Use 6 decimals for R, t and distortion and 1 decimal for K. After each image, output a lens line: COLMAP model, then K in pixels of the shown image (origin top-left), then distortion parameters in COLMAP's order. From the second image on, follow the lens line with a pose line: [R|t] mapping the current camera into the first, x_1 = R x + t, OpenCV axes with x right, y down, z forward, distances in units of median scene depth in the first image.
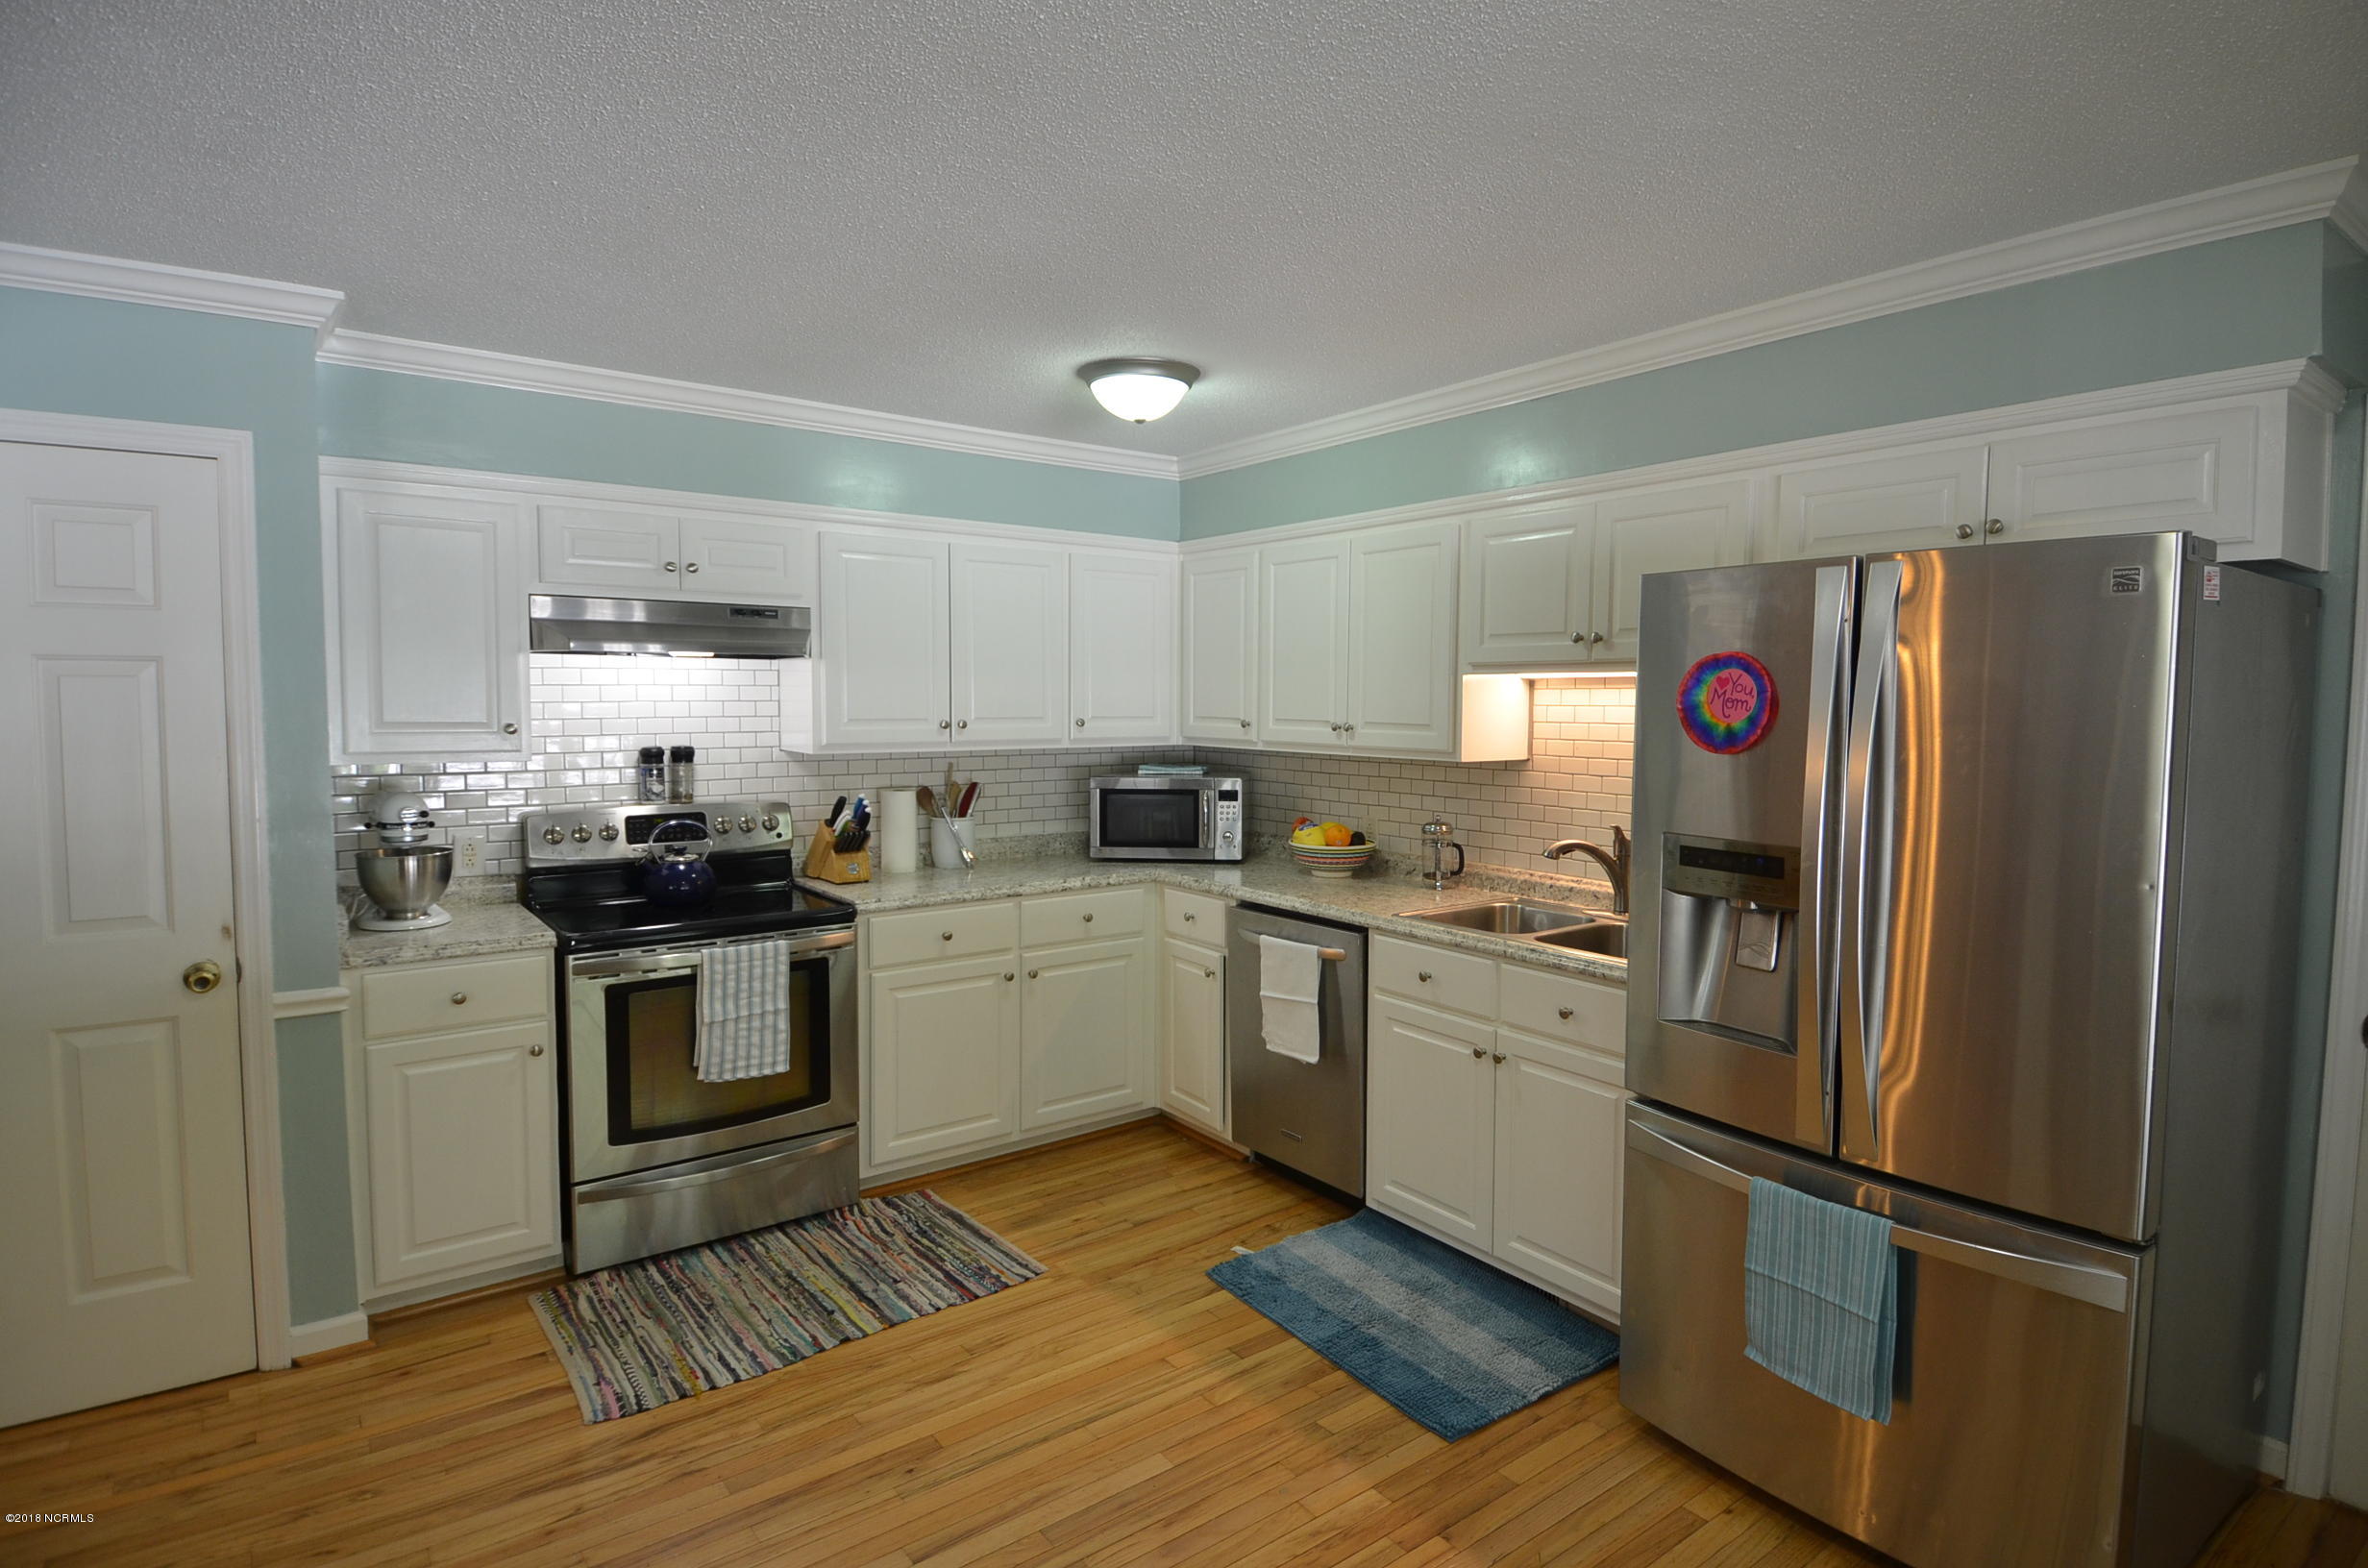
lens RADIAL K [[1241.7, 0, 1177.3], [0, 1241.7, 776.9], [0, 0, 1]] dist [0.012274, -0.013529]
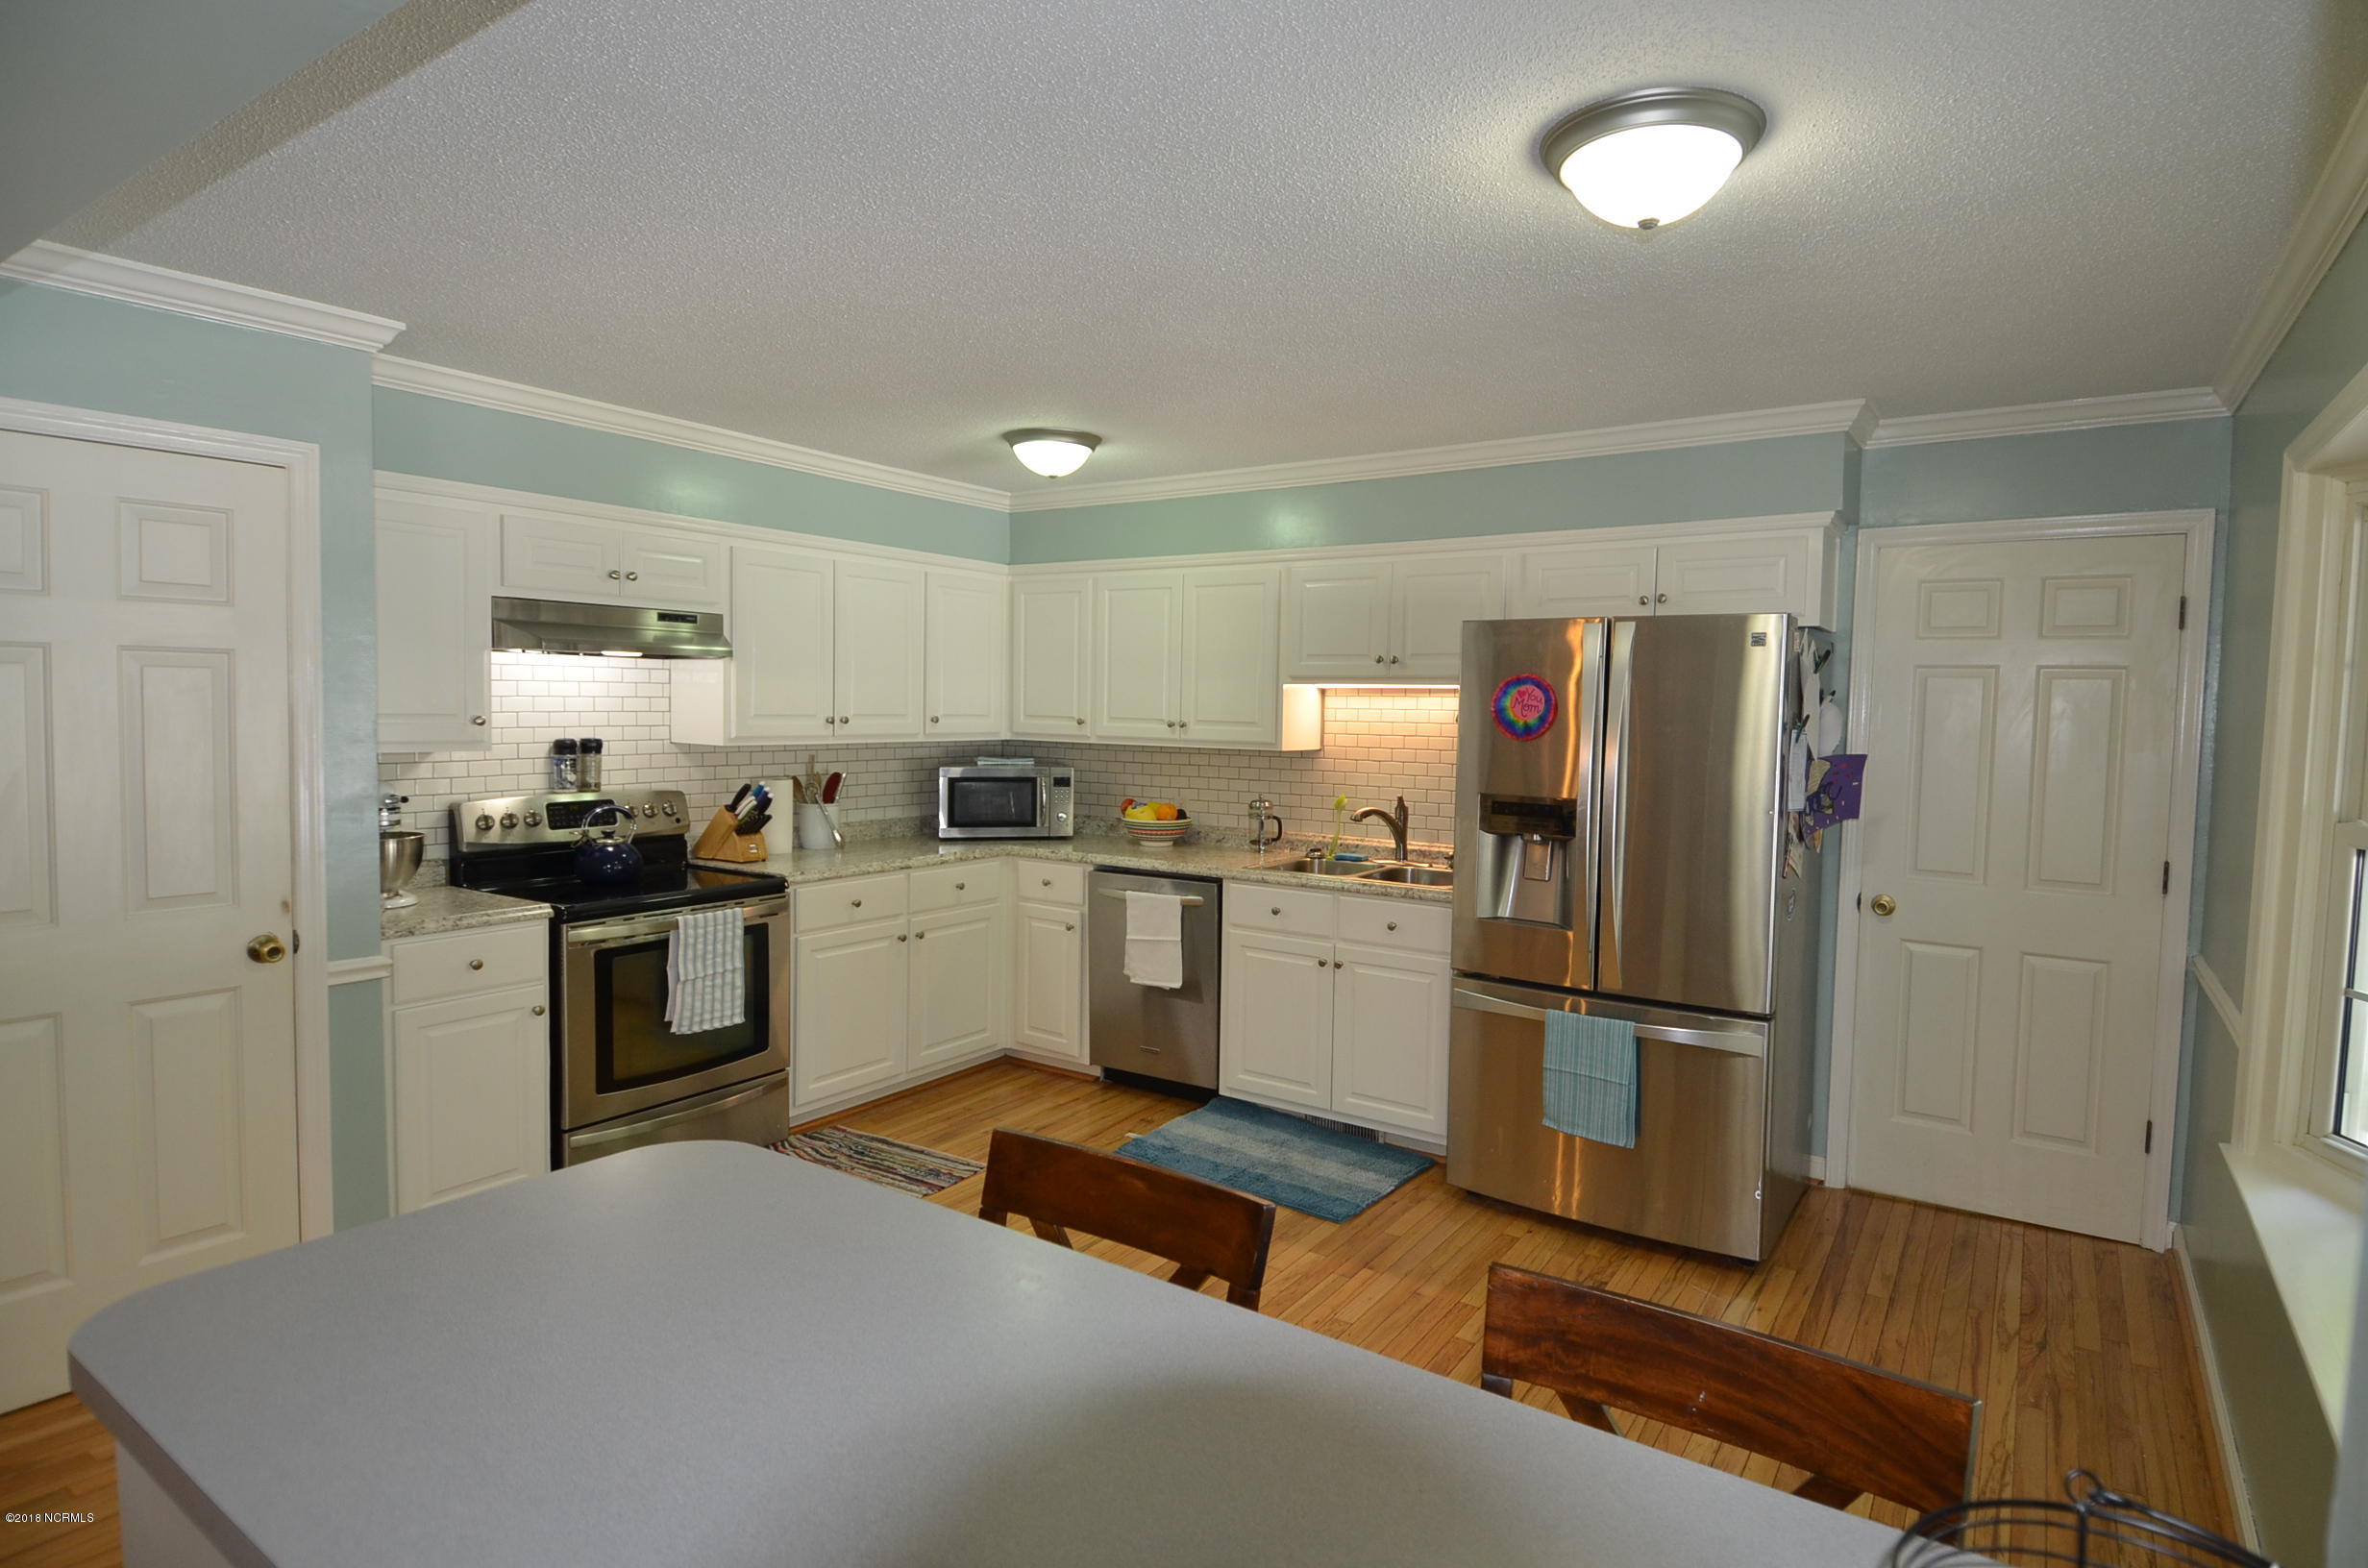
lens RADIAL K [[1241.7, 0, 1184.8], [0, 1241.7, 780.8], [0, 0, 1]] dist [0.012274, -0.013529]
pose [[0.947270, -0.009163, 0.320306, -0.303418], [0.008886, 0.999958, 0.002326, 0.016537], [-0.320313, 0.000643, 0.947311, -0.218745]]
